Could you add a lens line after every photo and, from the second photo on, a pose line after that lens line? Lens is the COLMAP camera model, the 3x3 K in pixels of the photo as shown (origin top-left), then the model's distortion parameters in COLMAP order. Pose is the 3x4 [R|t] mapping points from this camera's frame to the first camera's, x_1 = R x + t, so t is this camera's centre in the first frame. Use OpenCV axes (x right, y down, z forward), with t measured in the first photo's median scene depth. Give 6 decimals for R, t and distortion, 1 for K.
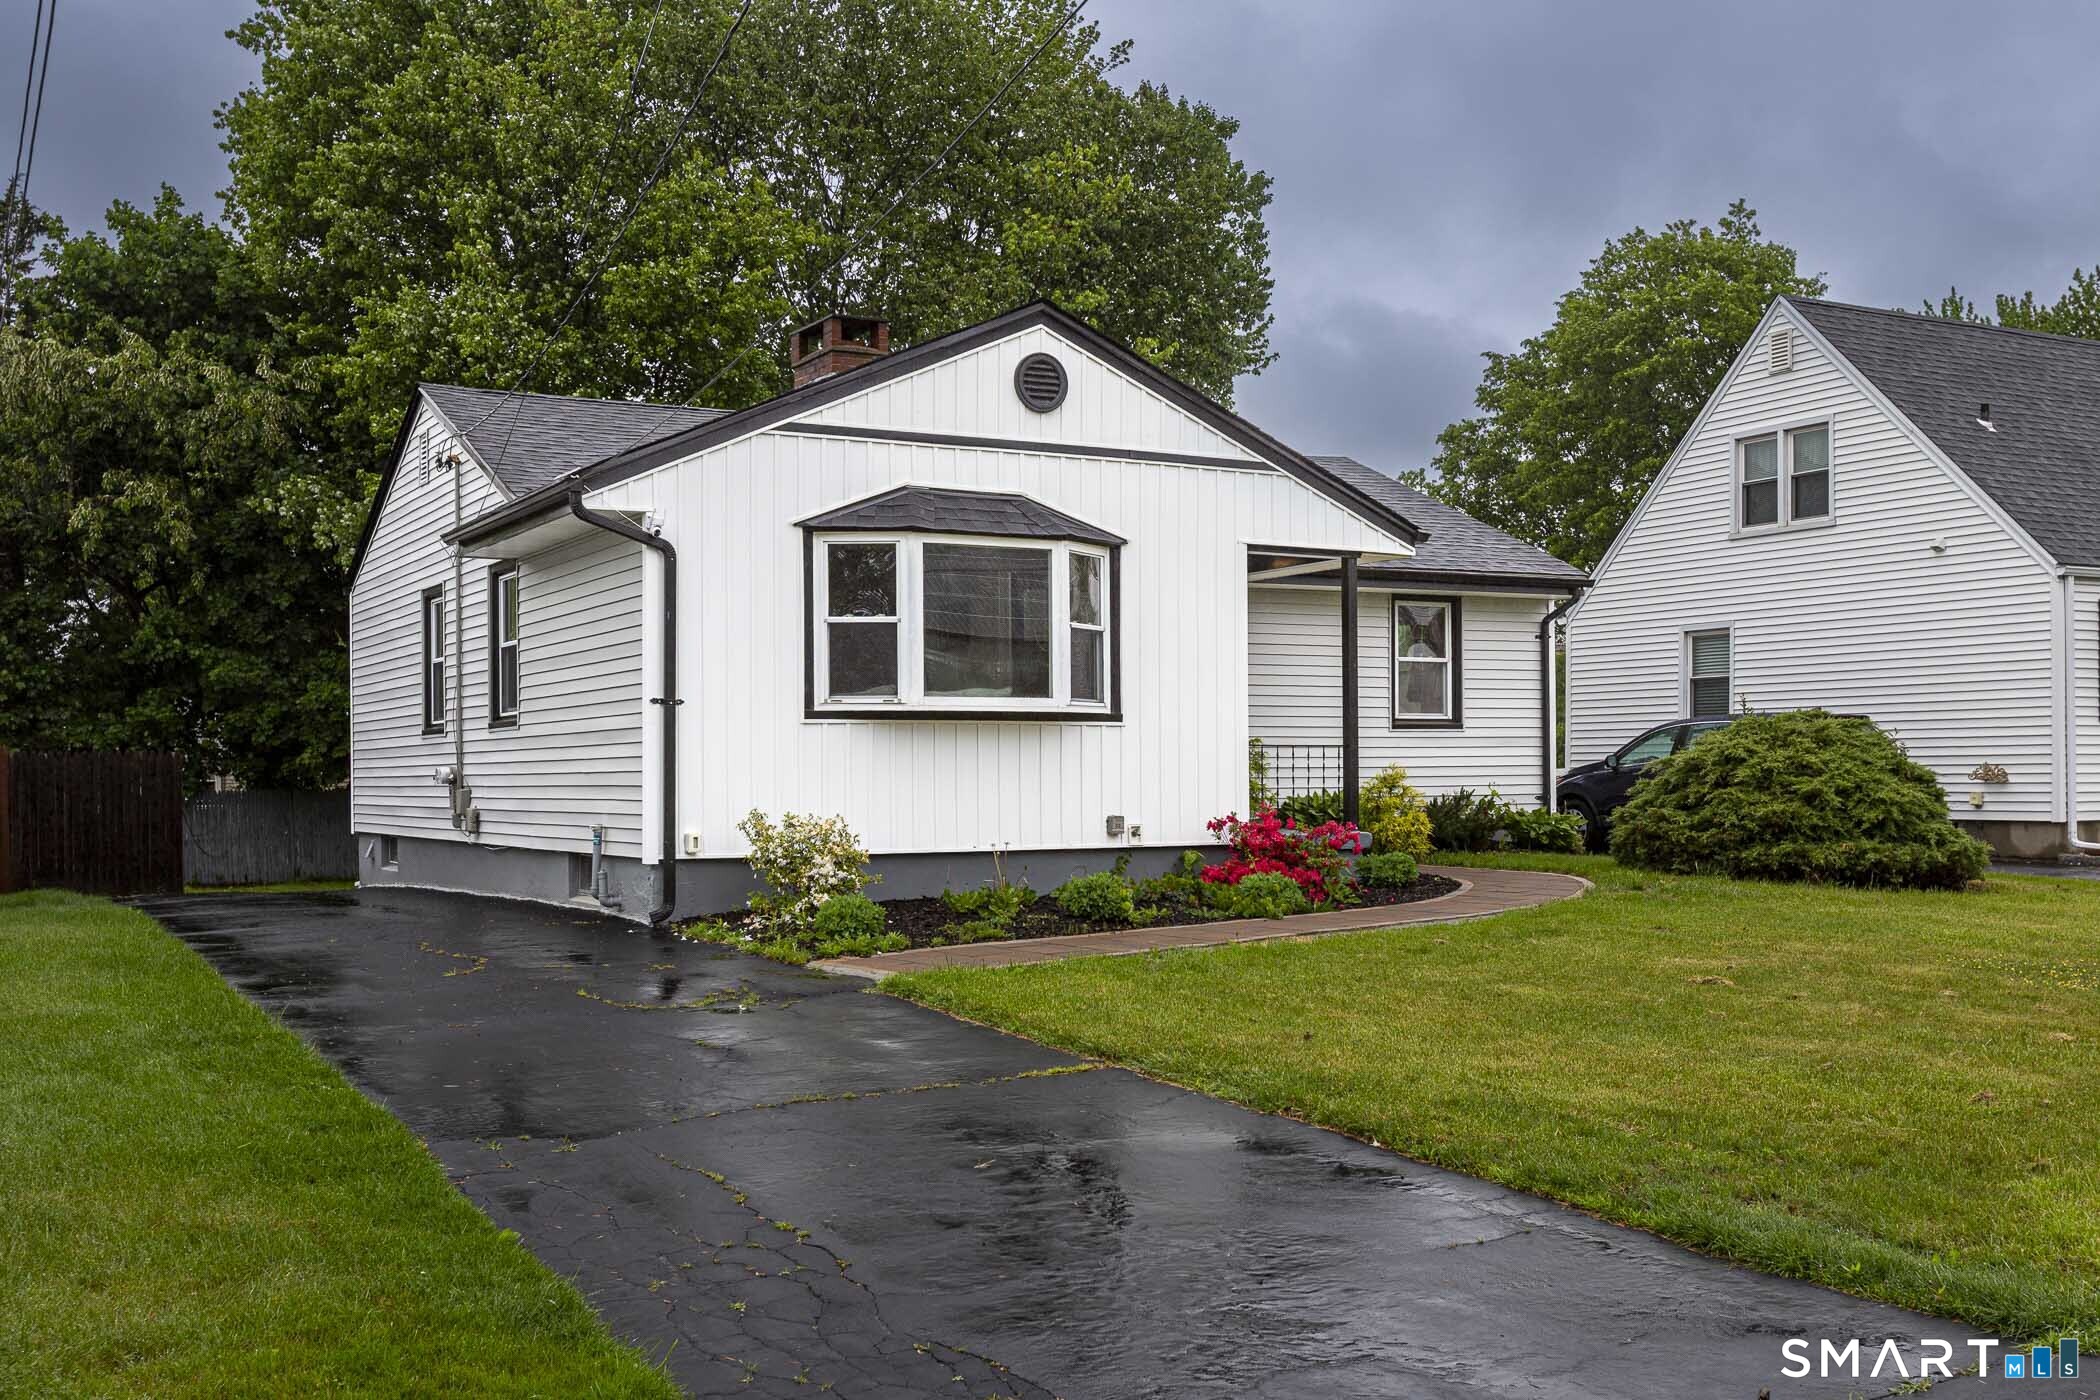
lens RADIAL K [[2067.4, 0, 1057.8], [0, 2067.4, 795.8], [0, 0, 1]] dist [0.012403, 0.000000]
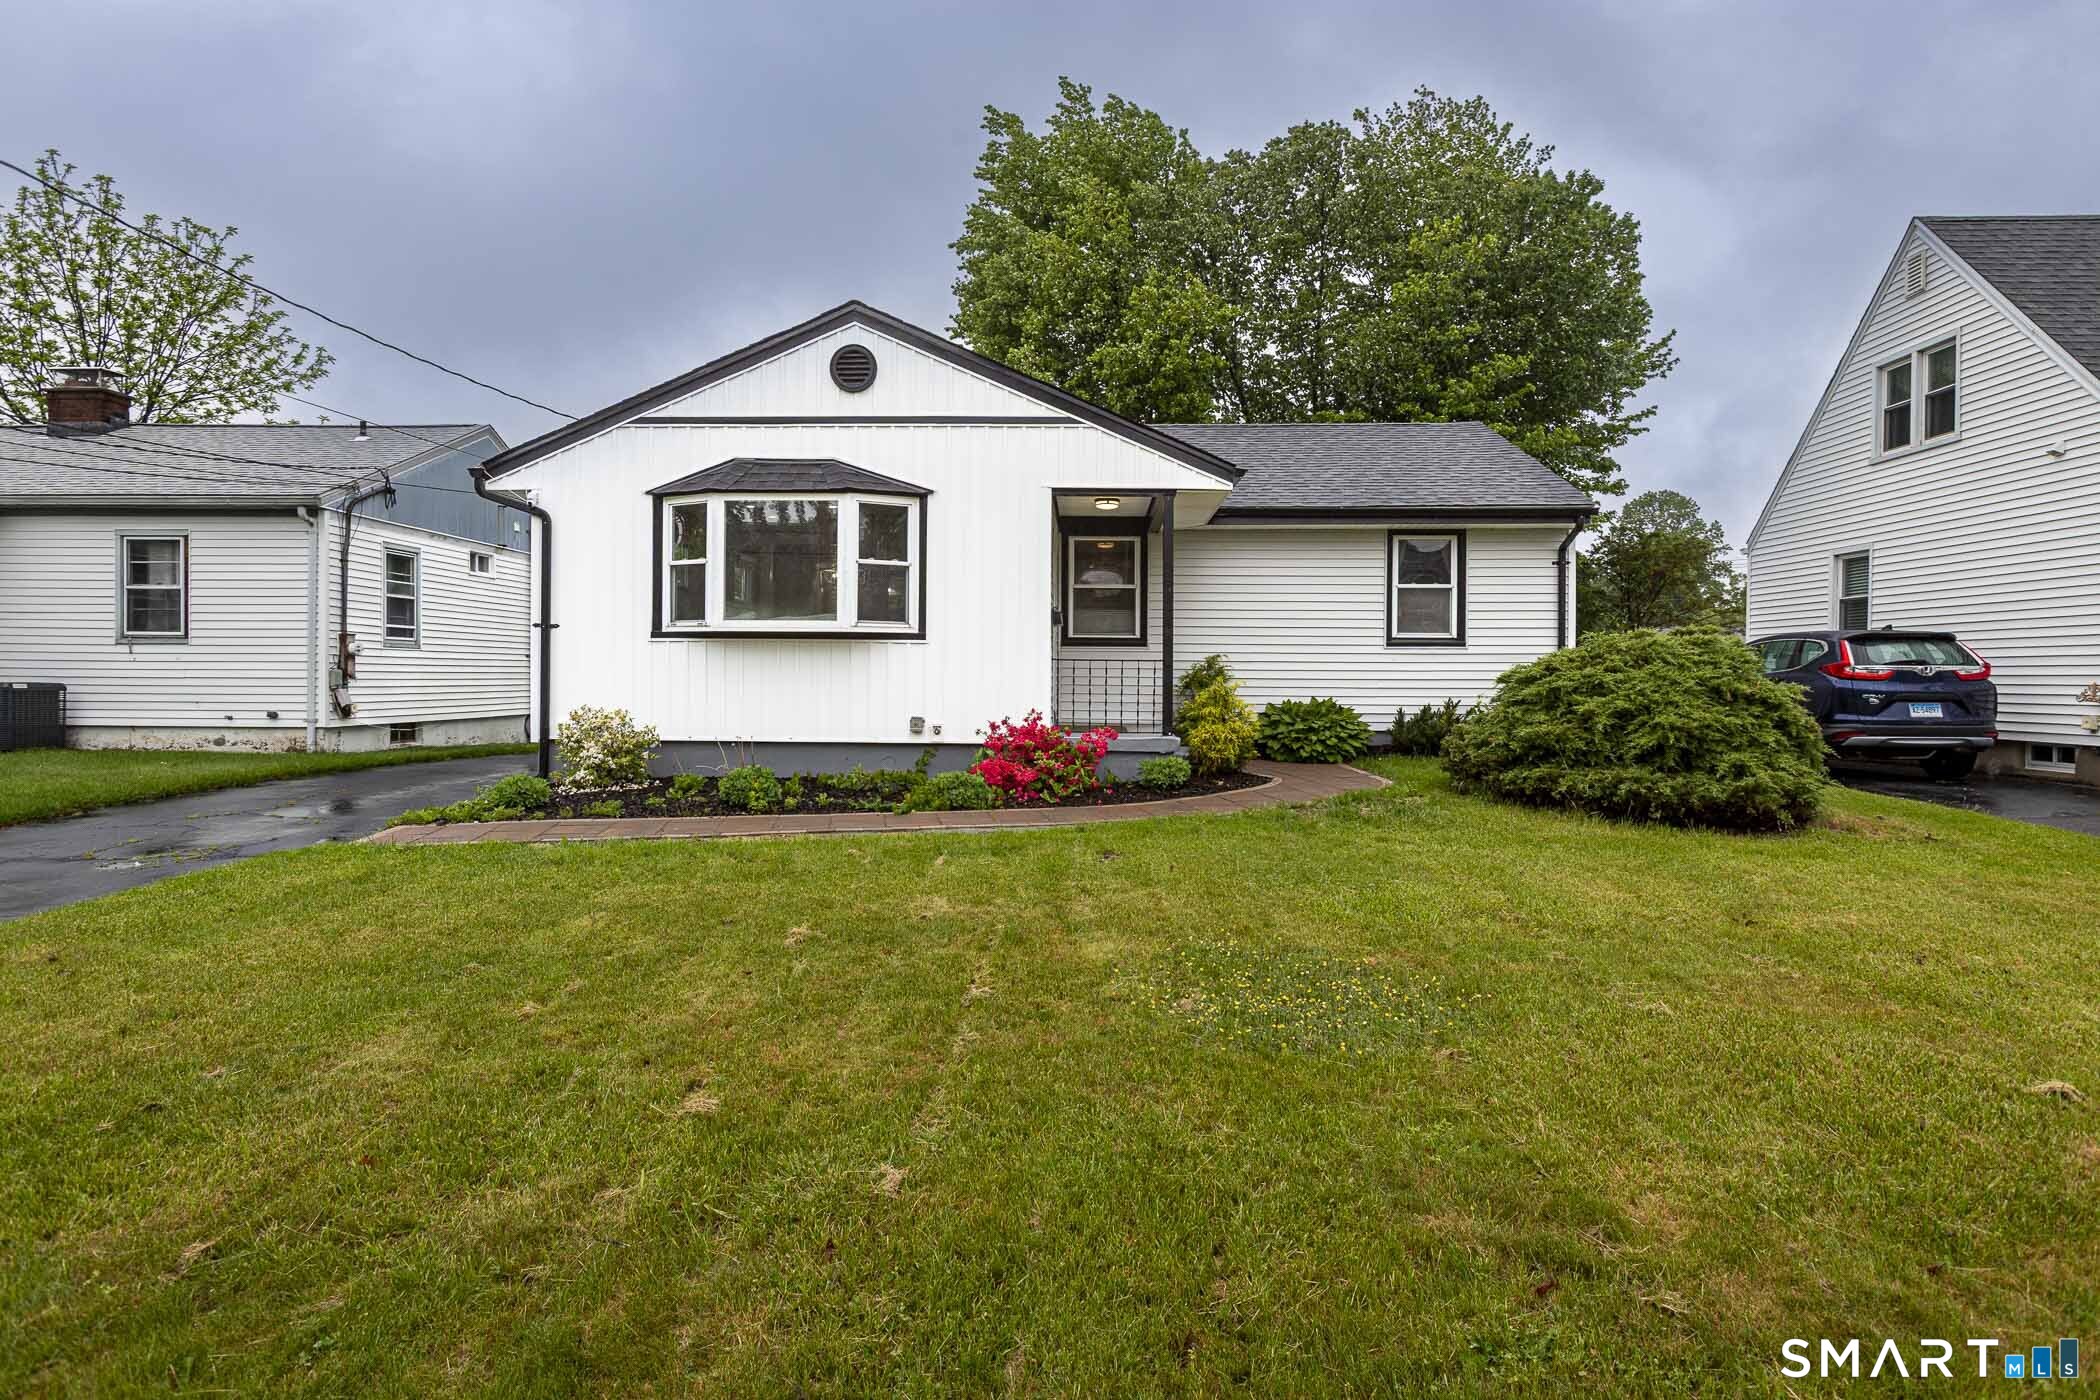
lens RADIAL K [[1194.3, 0, 1047.1], [0, 1194.3, 682.3], [0, 0, 1]] dist [0.004407, 0.003107]
pose [[0.854985, 0.015102, -0.518432, 0.457301], [-0.017118, 0.999853, 0.000895, -0.012719], [0.518369, 0.008110, 0.855118, 0.435877]]
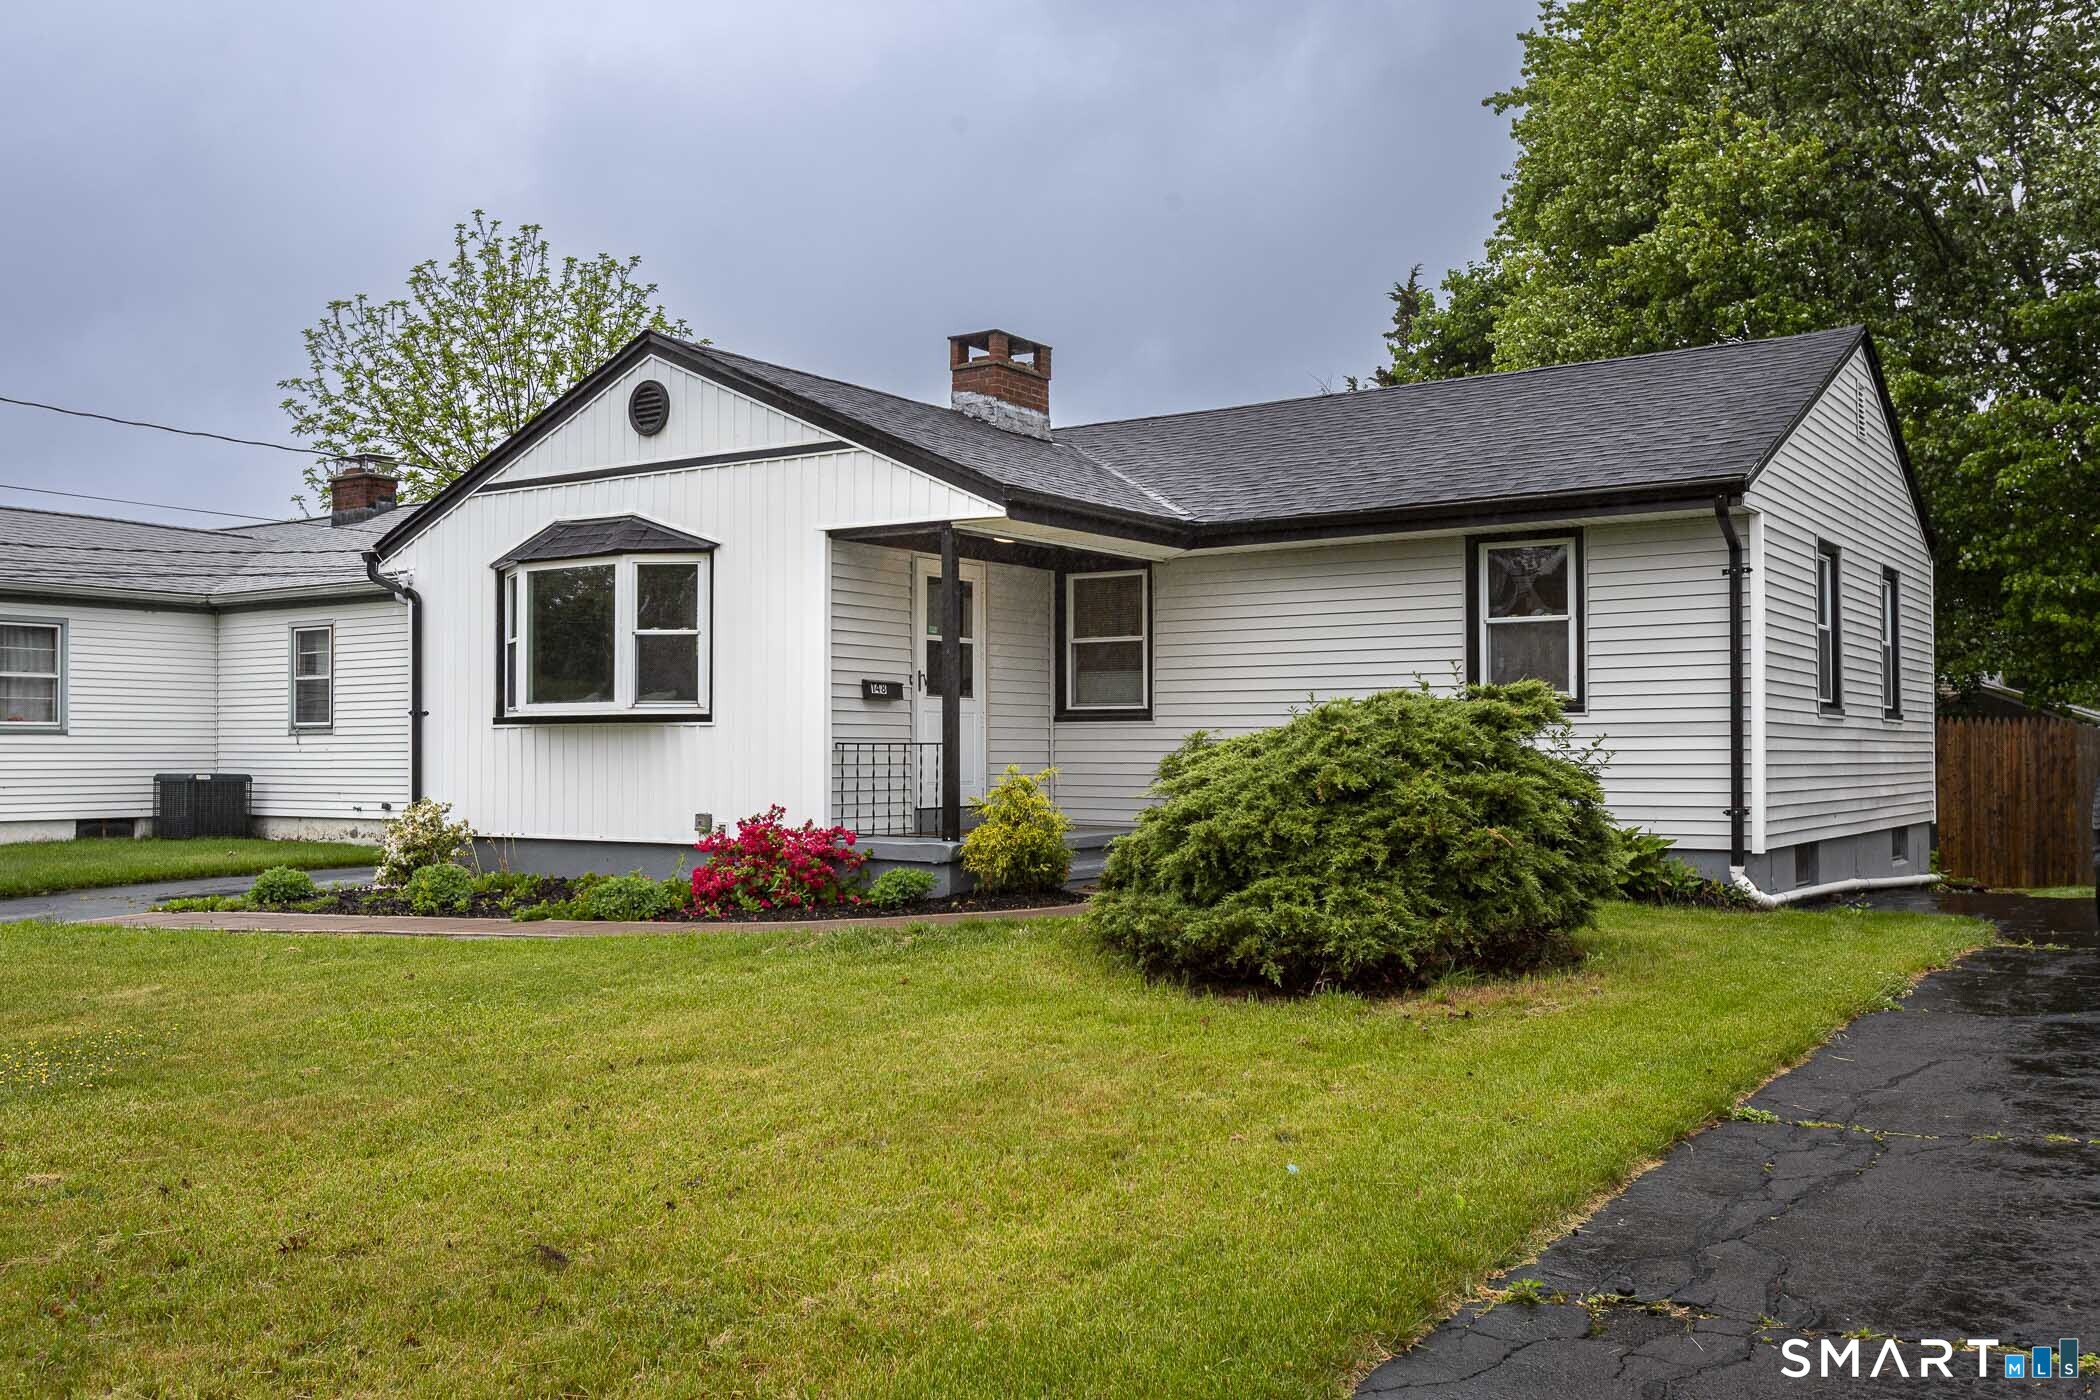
lens RADIAL K [[1855.8, 0, 1039.0], [0, 1855.8, 714.2], [0, 0, 1]] dist [-0.022012, -0.007518]
pose [[0.448232, -0.012749, -0.893826, 0.919582], [-0.009646, 0.999771, -0.019098, -0.023723], [0.893865, 0.017182, 0.448007, 0.735153]]
